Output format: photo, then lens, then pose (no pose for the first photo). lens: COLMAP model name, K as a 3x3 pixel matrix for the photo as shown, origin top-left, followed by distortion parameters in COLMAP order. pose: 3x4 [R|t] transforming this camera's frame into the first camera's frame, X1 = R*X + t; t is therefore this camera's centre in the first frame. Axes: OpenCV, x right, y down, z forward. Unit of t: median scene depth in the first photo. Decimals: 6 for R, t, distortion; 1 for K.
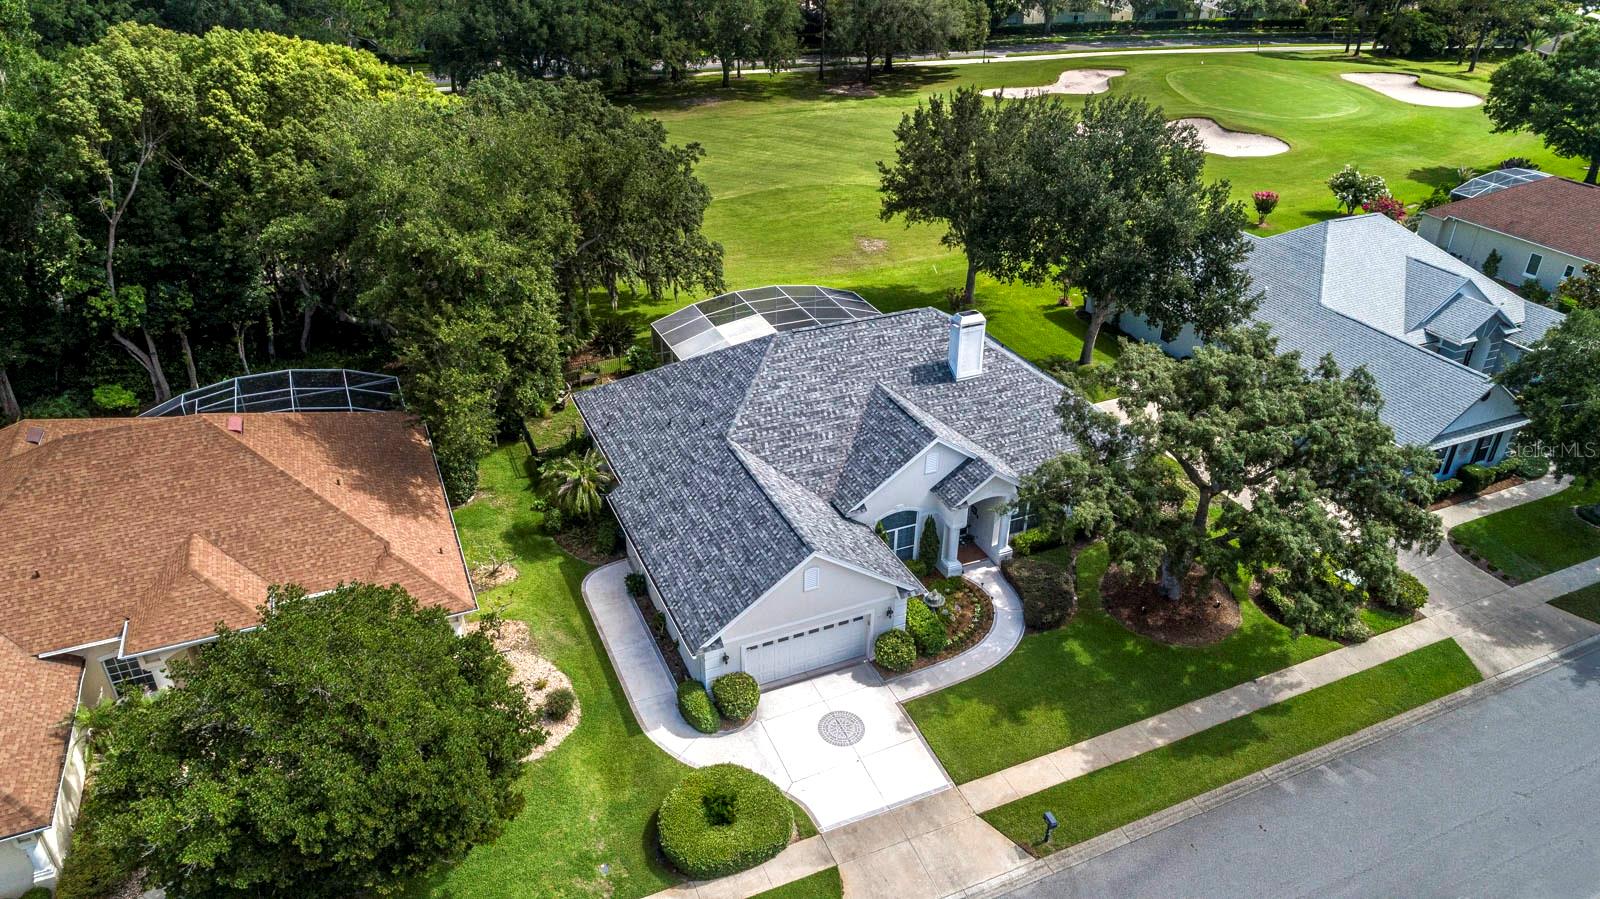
lens RADIAL K [[1060.5, 0, 800.0], [0, 1060.5, 449.5], [0, 0, 1]] dist [-0.029260, 0.004713]
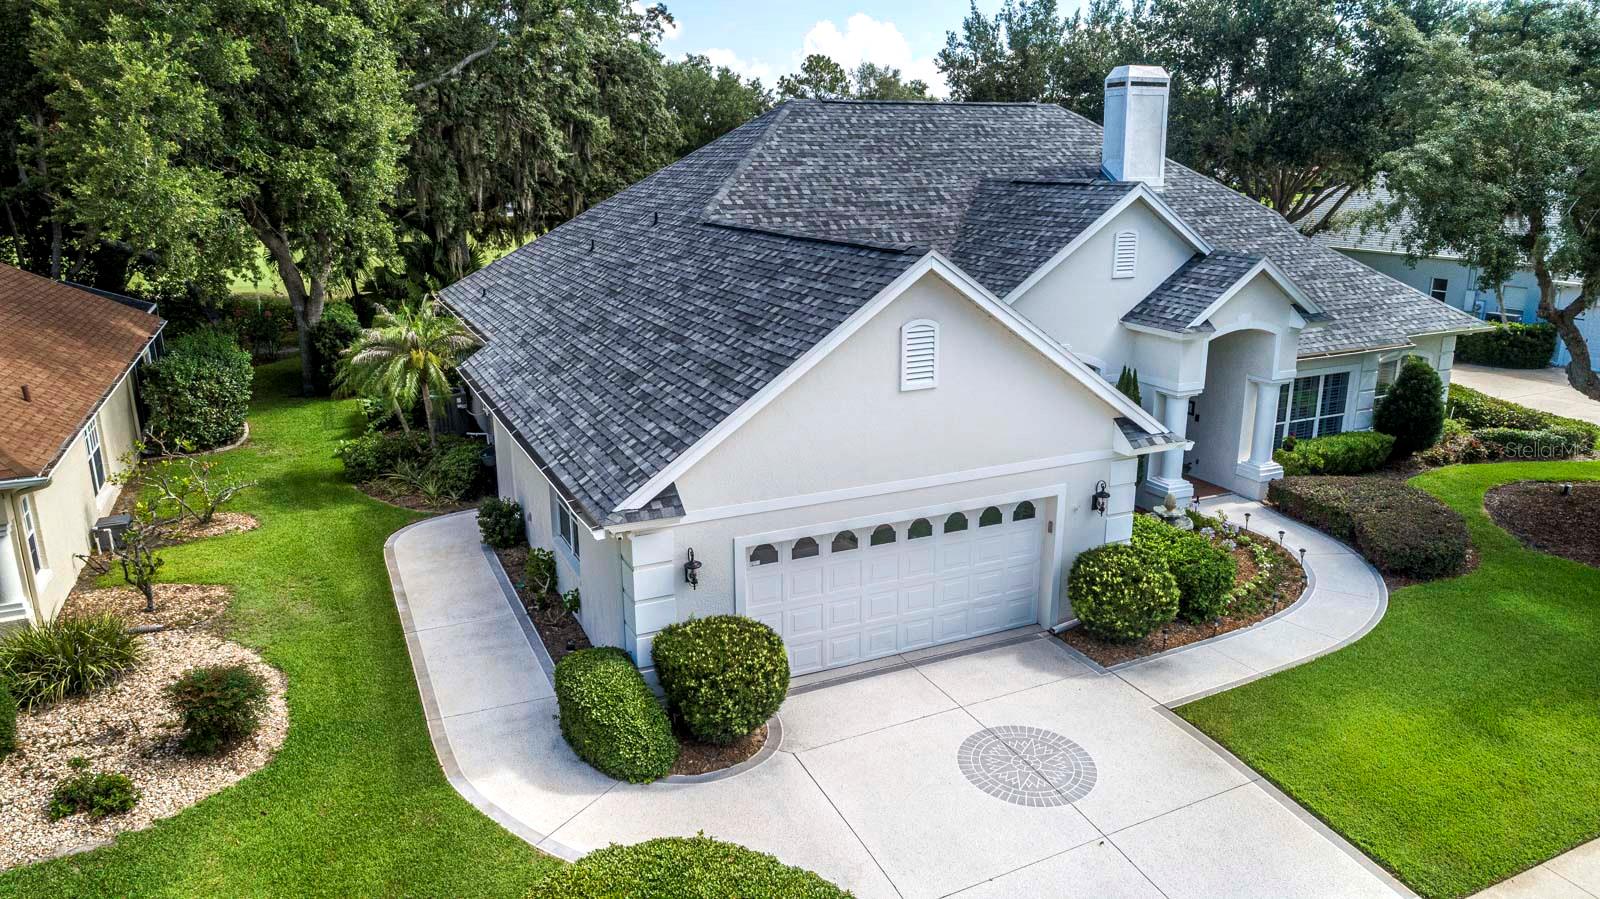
lens RADIAL K [[1067.4, 0, 800.0], [0, 1067.4, 449.5], [0, 0, 1]] dist [-0.023128, 0.002411]
pose [[0.999674, -0.020449, 0.015308, -0.036183], [0.023572, 0.969377, -0.244444, 0.234273], [-0.009840, 0.244725, 0.969543, 0.604418]]
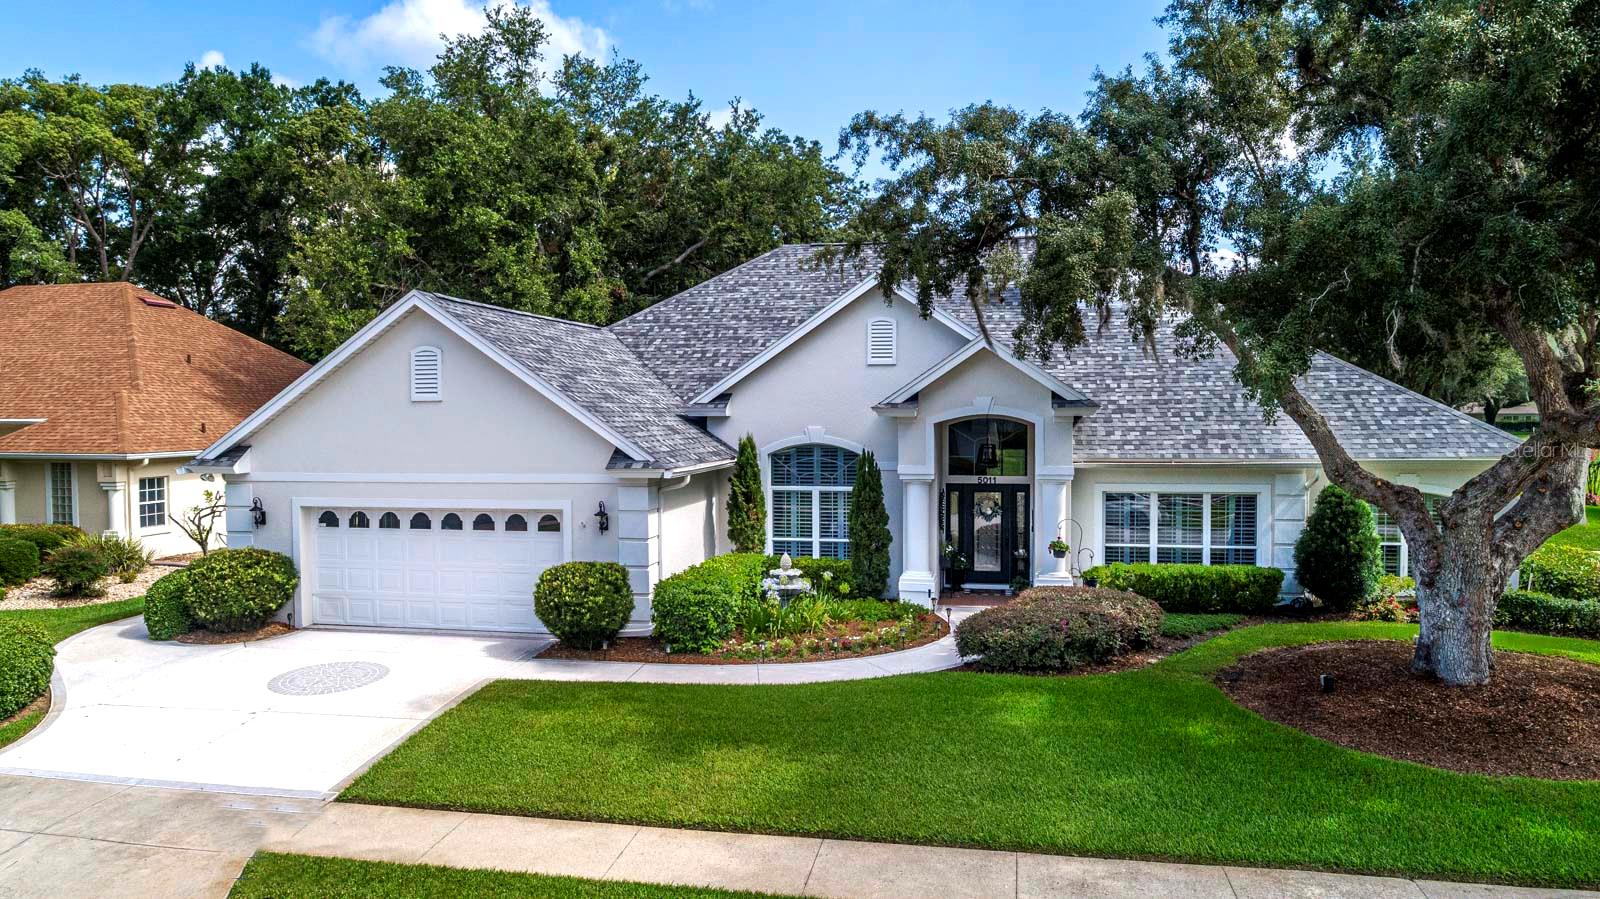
lens RADIAL K [[1060.5, 0, 800.0], [0, 1060.5, 449.5], [0, 0, 1]] dist [-0.029260, 0.004713]
pose [[0.823489, 0.005092, -0.567309, 0.409325], [-0.266188, 0.886528, -0.378434, 0.276820], [0.501009, 0.462647, 0.731402, 0.705737]]
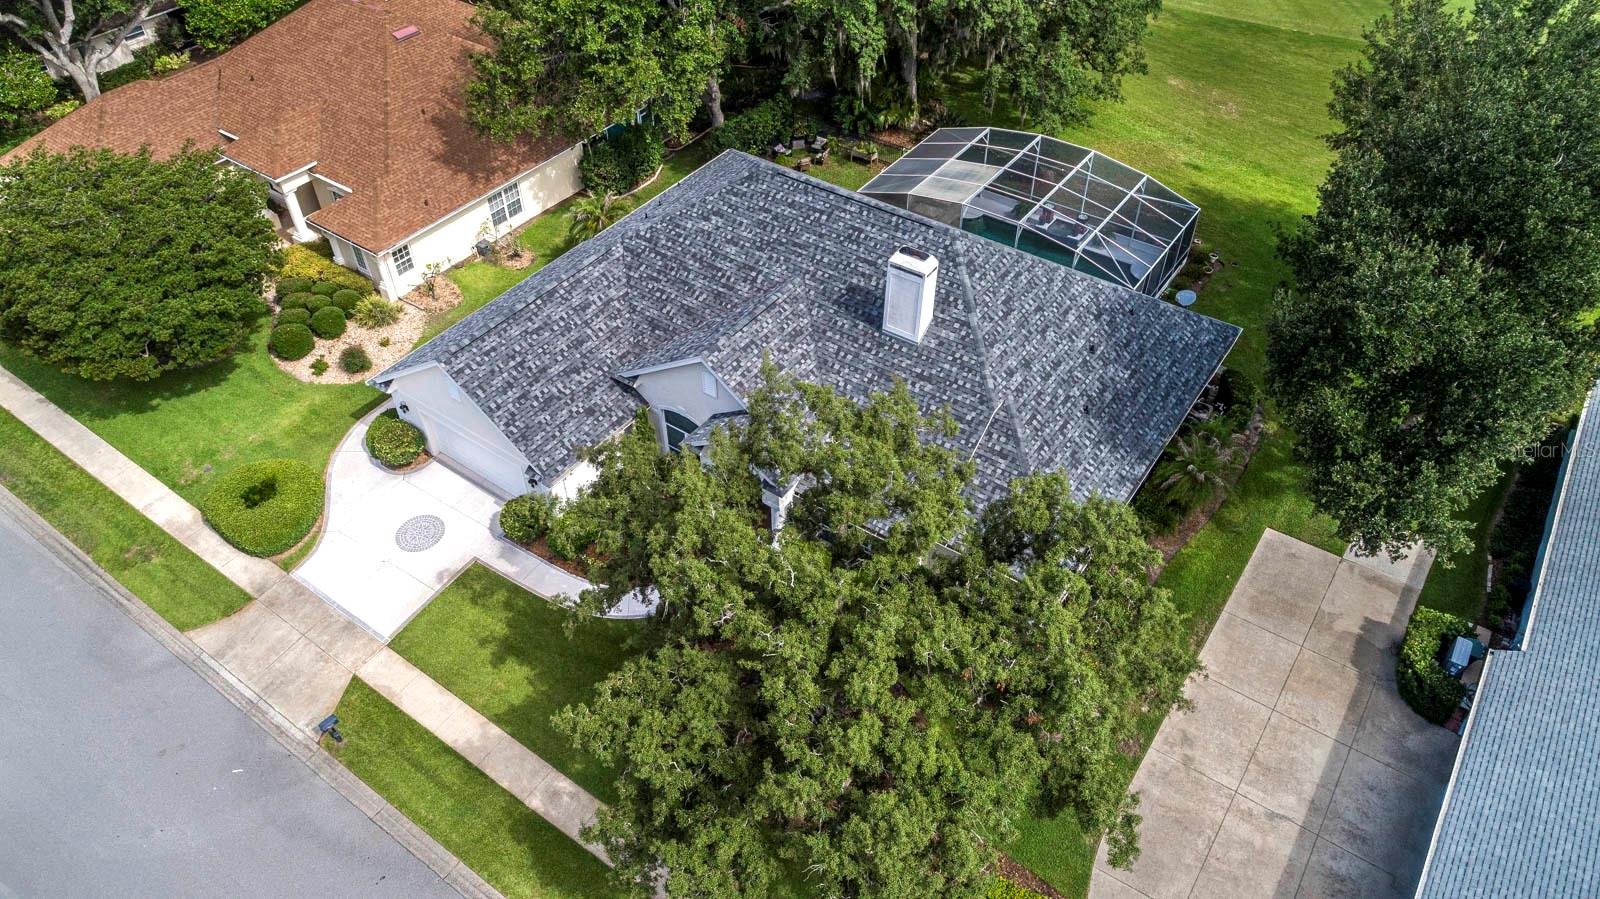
lens RADIAL K [[1060.5, 0, 800.0], [0, 1060.5, 449.5], [0, 0, 1]] dist [-0.029260, 0.004713]
pose [[0.515077, 0.583646, -0.627736, 0.746991], [-0.417794, 0.810422, 0.410687, -0.328834], [0.748427, 0.050729, 0.661274, 0.580697]]
